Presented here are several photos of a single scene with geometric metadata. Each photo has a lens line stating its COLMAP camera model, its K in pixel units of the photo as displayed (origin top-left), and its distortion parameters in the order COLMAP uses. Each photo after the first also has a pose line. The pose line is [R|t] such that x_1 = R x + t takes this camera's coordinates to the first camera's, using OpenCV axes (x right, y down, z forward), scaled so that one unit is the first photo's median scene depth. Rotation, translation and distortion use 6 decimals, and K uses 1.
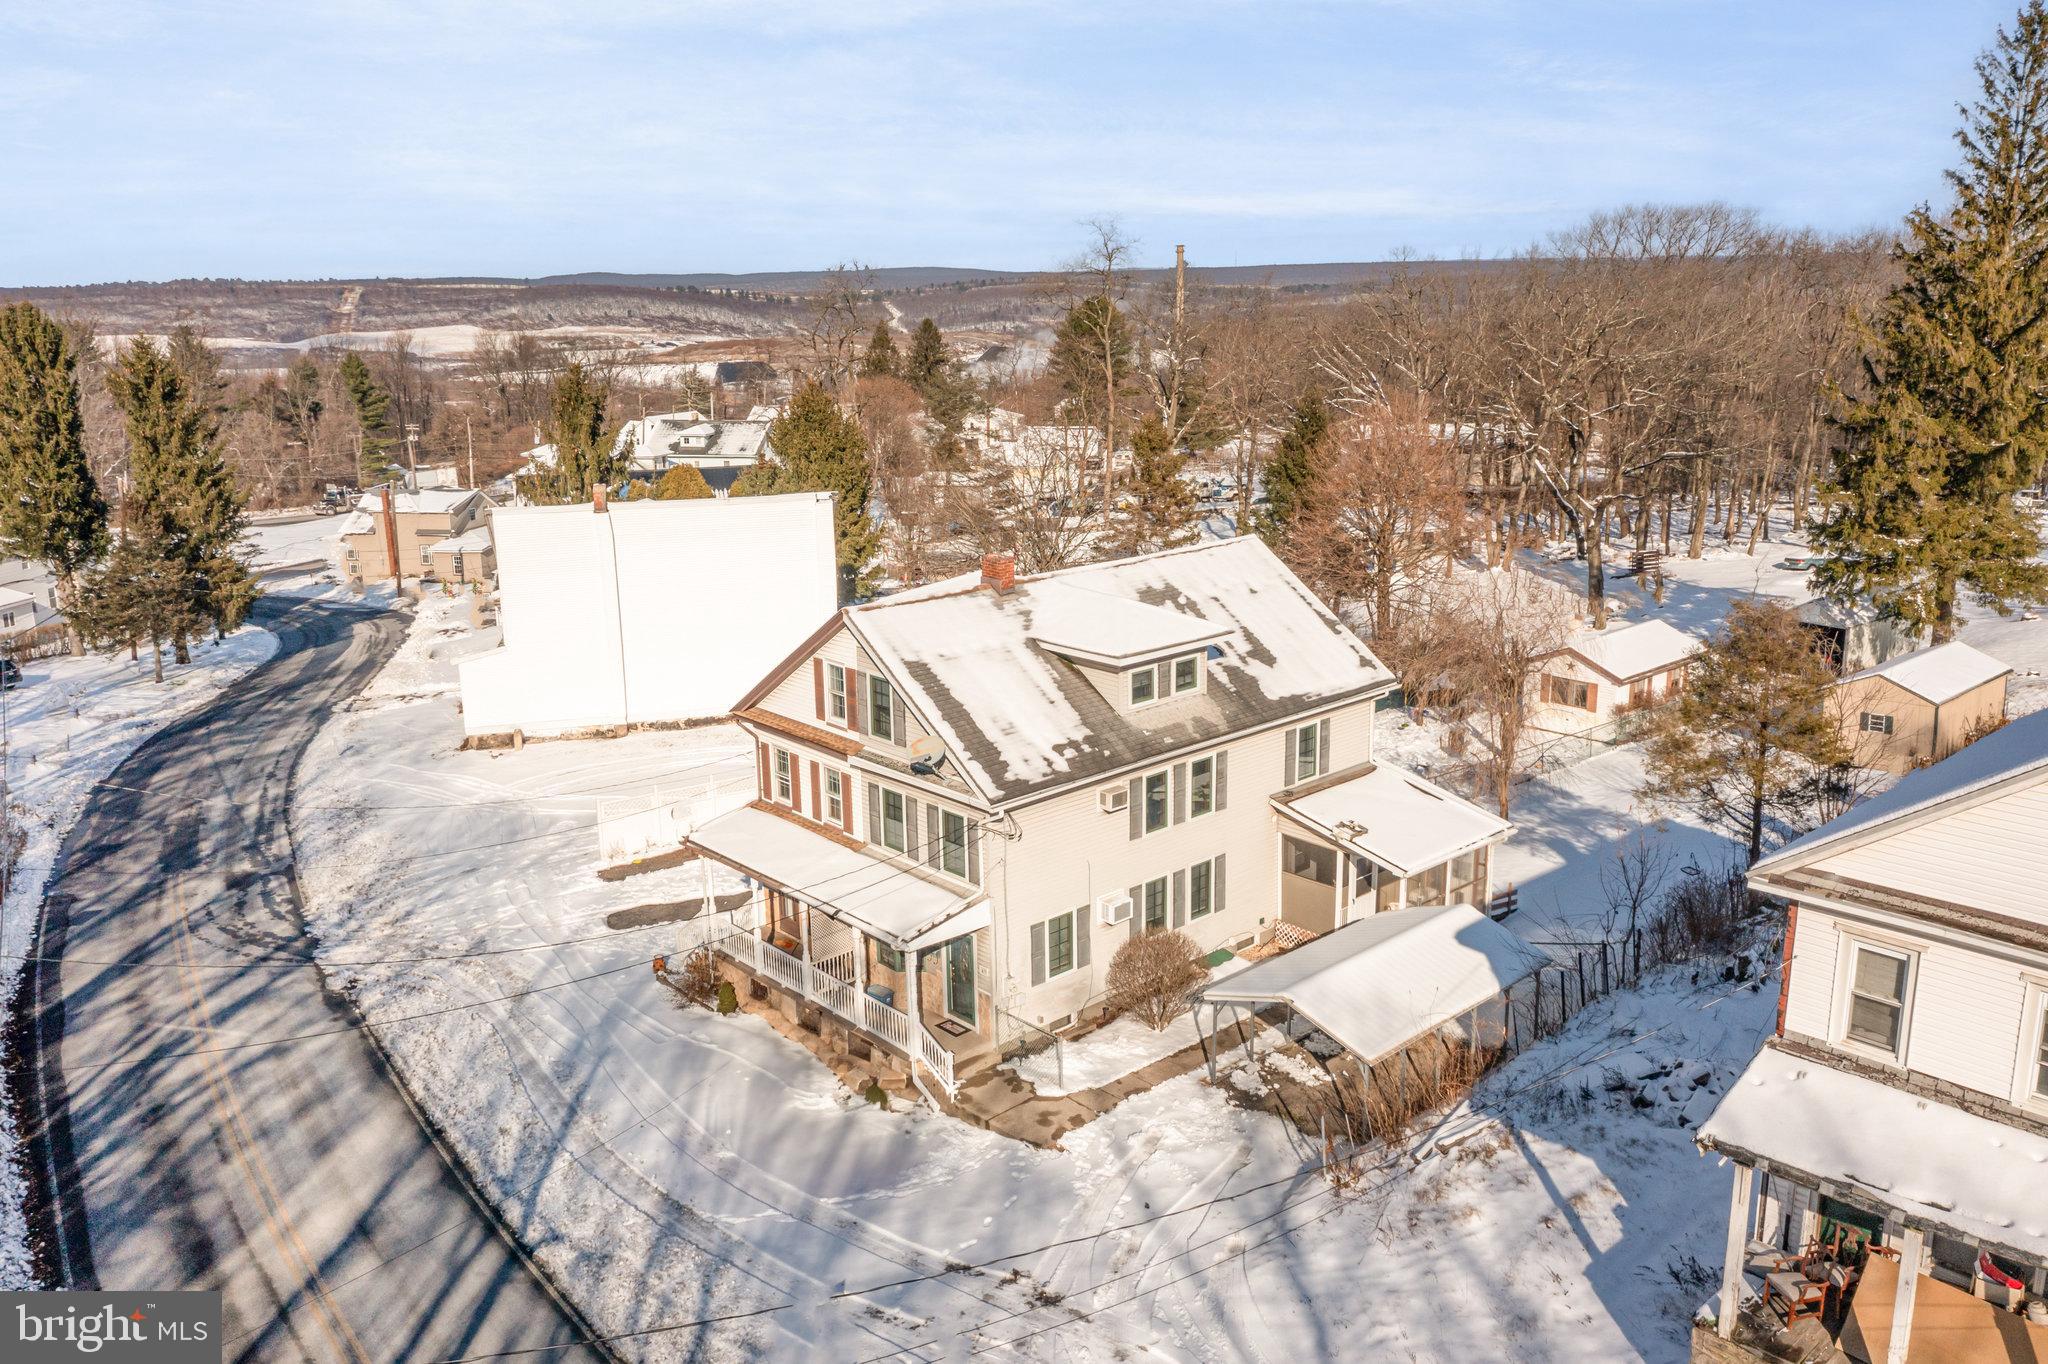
lens RADIAL K [[1650.5, 0, 1024.0], [0, 1650.5, 682.0], [0, 0, 1]] dist [-0.000981, -0.000622]
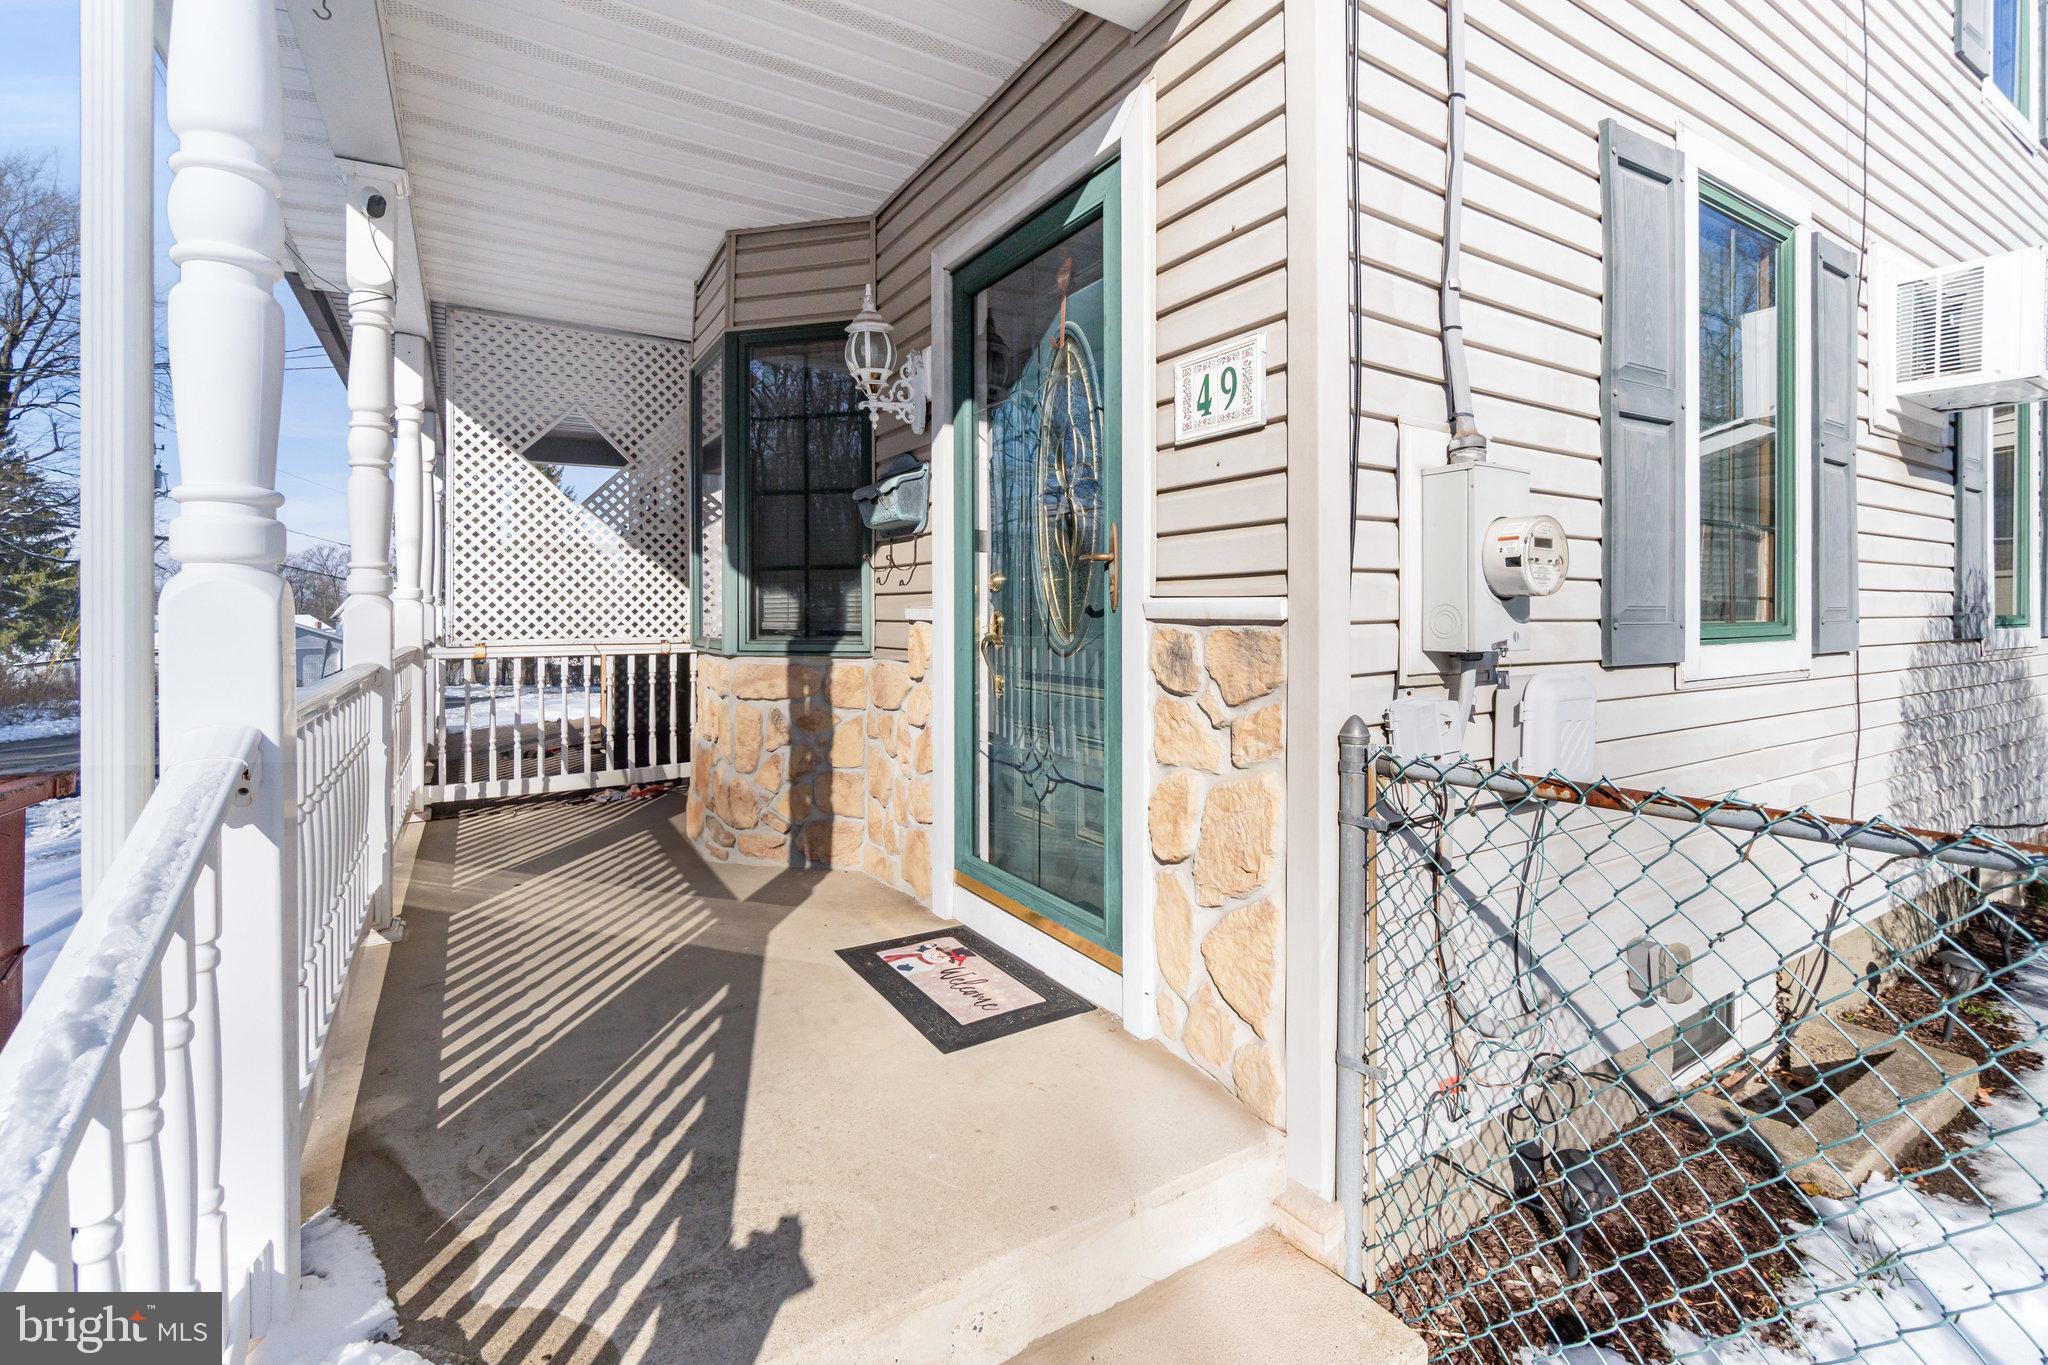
lens RADIAL K [[897.6, 0, 1021.2], [0, 897.6, 608.4], [0, 0, 1]] dist [-0.000053, 0.000161]
pose [[0.982385, 0.012030, -0.186483, -0.023740], [-0.057618, 0.968806, -0.241030, 0.185760], [0.177766, 0.247529, 0.952433, 0.869821]]
